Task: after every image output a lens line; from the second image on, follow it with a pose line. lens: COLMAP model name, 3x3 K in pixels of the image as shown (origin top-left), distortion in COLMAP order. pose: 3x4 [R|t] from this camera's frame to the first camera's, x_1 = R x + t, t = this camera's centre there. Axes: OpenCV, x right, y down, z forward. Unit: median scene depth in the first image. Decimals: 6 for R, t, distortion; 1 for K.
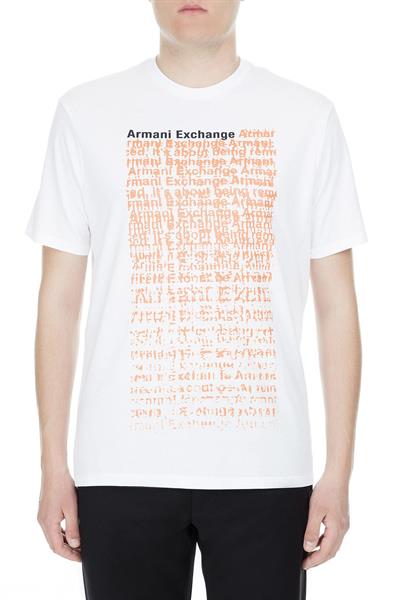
lens RADIAL K [[1338.6, 0, 200.0], [0, 1338.6, 300.0], [0, 0, 1]] dist [0.051198, -0.112697]
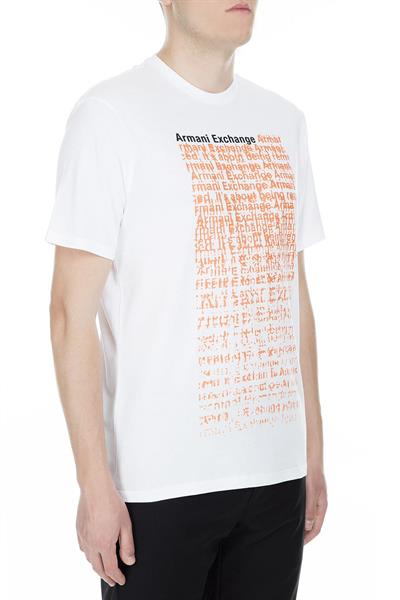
lens RADIAL K [[1338.6, 0, 200.0], [0, 1338.6, 300.0], [0, 0, 1]] dist [0.051198, -0.112697]
pose [[0.775143, -0.061409, 0.628794, -0.674254], [0.055420, 0.998037, 0.029152, -0.033375], [-0.629350, 0.012250, 0.777025, 0.230742]]
